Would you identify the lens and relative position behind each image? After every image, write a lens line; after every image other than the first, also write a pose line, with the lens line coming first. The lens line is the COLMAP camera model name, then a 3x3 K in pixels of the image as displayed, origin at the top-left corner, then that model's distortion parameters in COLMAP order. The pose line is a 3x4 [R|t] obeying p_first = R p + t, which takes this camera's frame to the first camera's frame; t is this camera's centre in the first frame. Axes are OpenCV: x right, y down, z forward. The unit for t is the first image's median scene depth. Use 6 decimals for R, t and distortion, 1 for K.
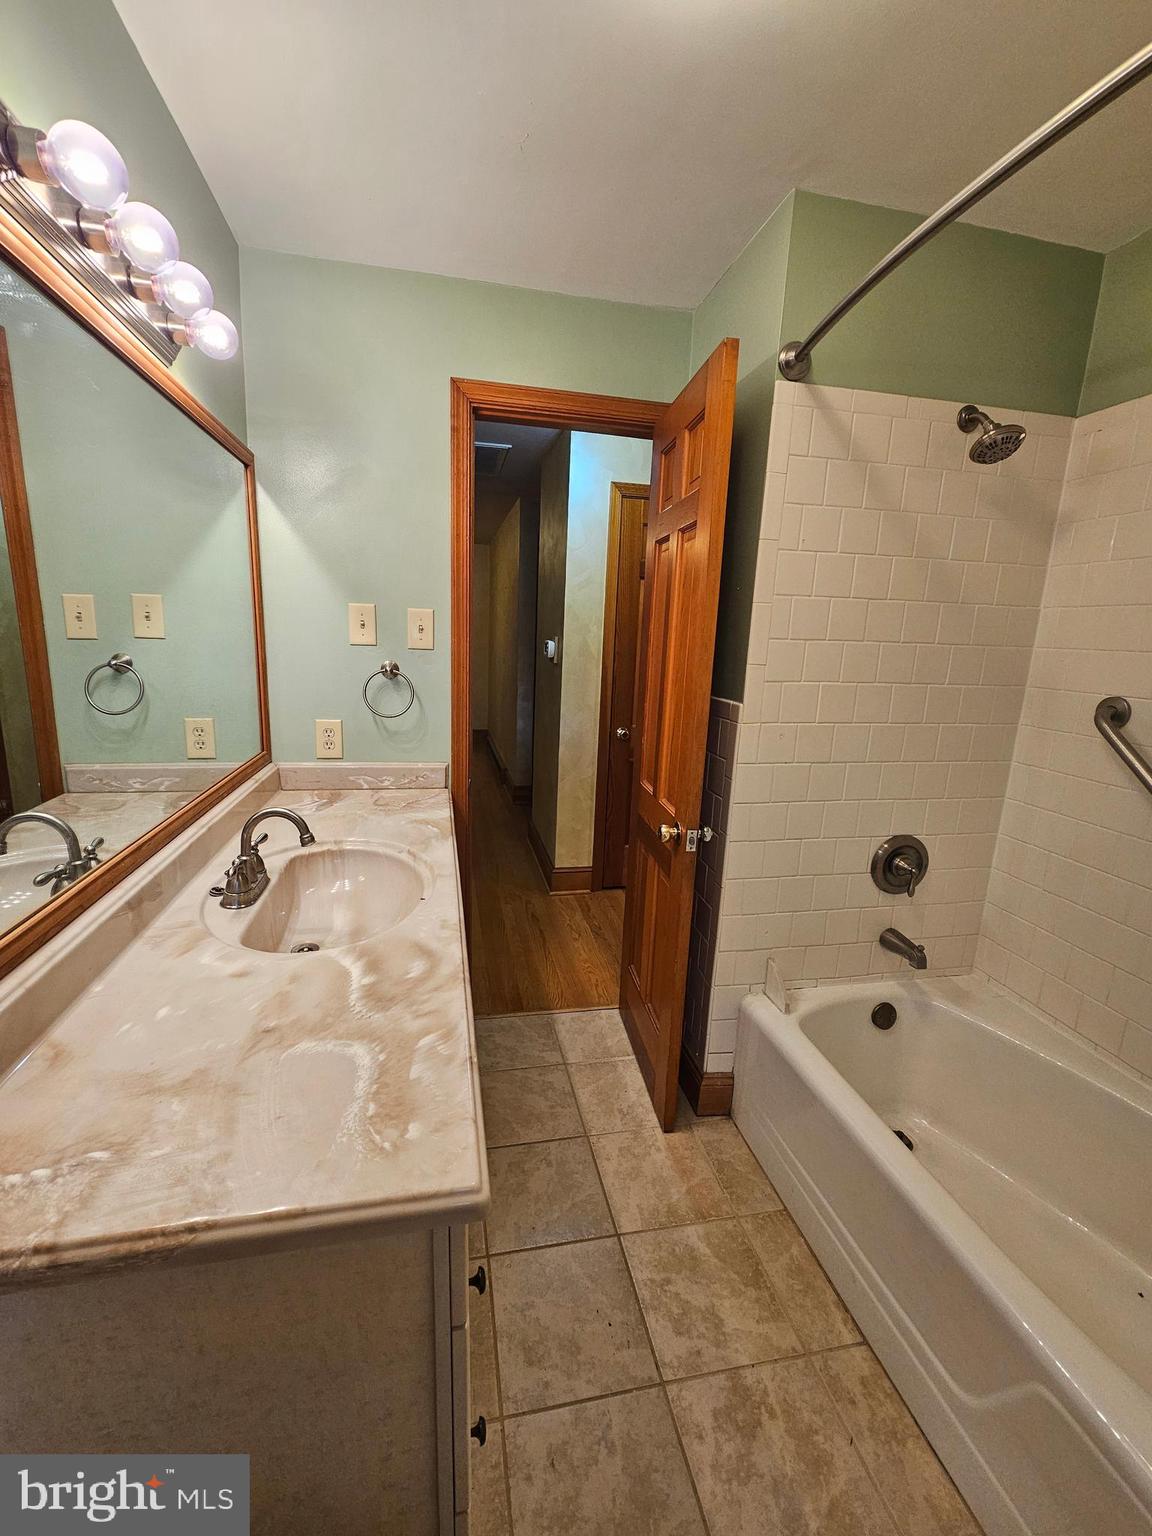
lens RADIAL K [[628.4, 0, 571.0], [0, 628.4, 763.3], [0, 0, 1]] dist [-0.000896, 0.000559]
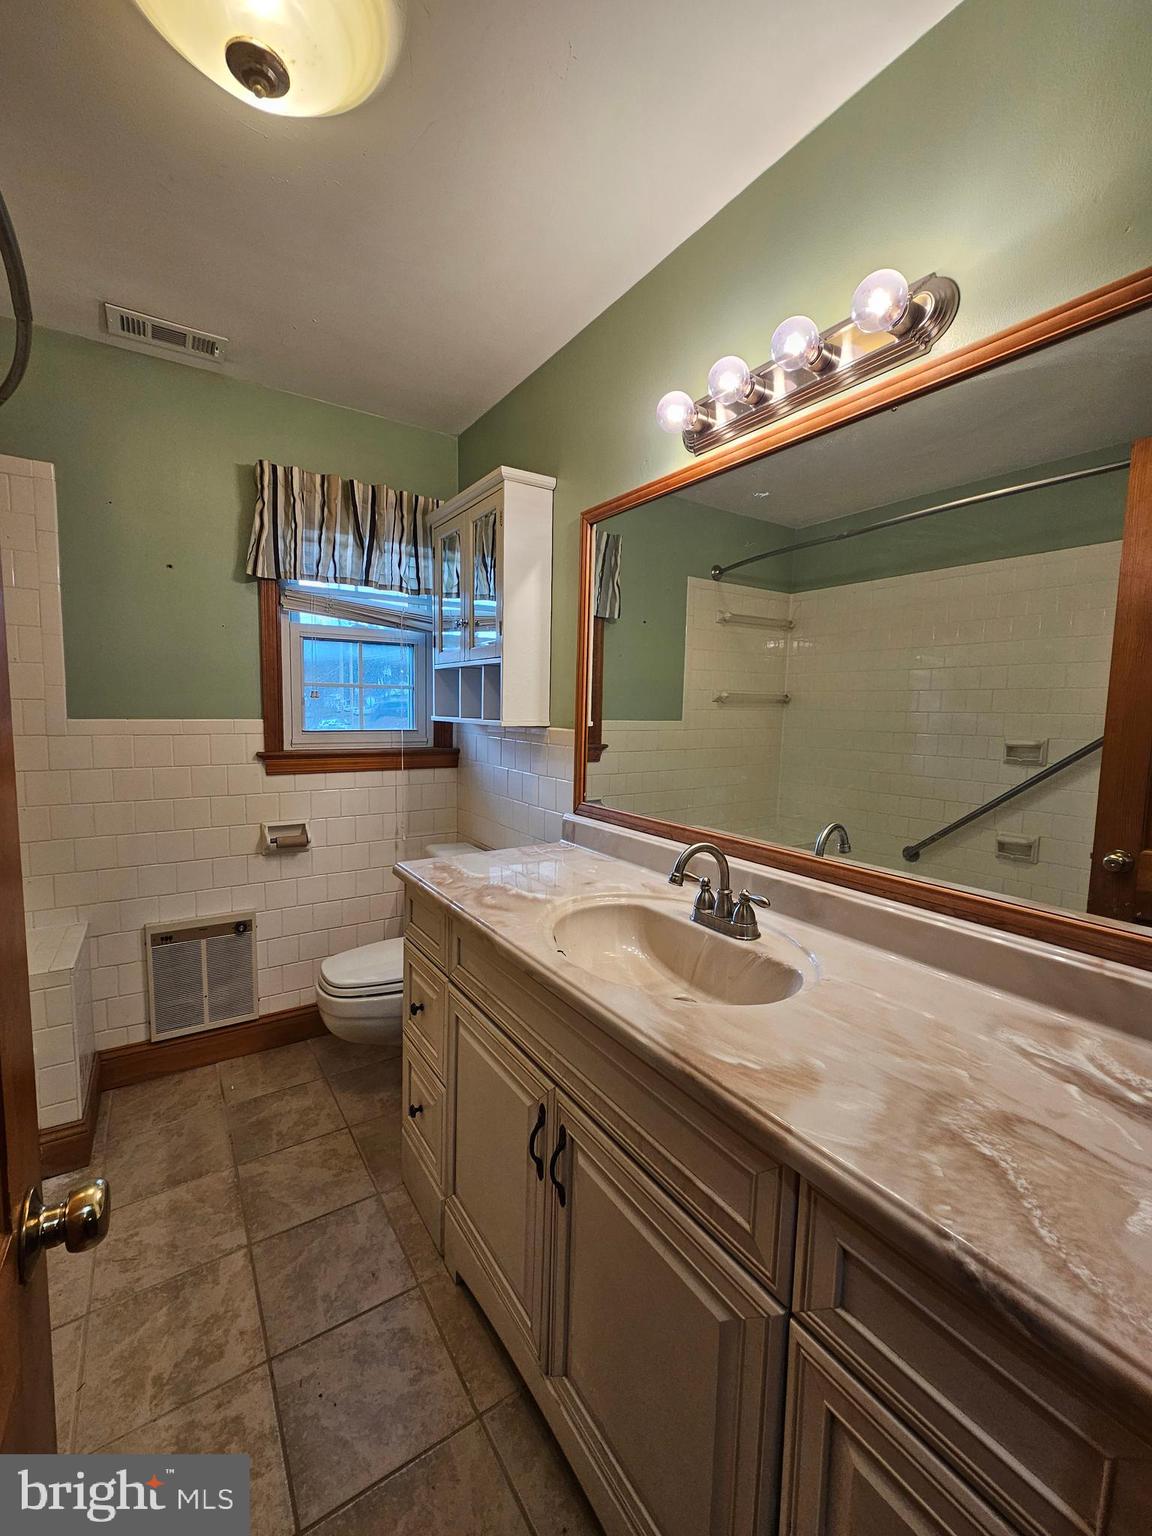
lens RADIAL K [[628.4, 0, 563.8], [0, 628.4, 767.7], [0, 0, 1]] dist [-0.000896, 0.000559]
pose [[-0.930866, -0.021461, -0.364730, 0.097575], [-0.127910, 0.954241, 0.270303, -0.298791], [0.342239, 0.298268, -0.891015, 1.890157]]
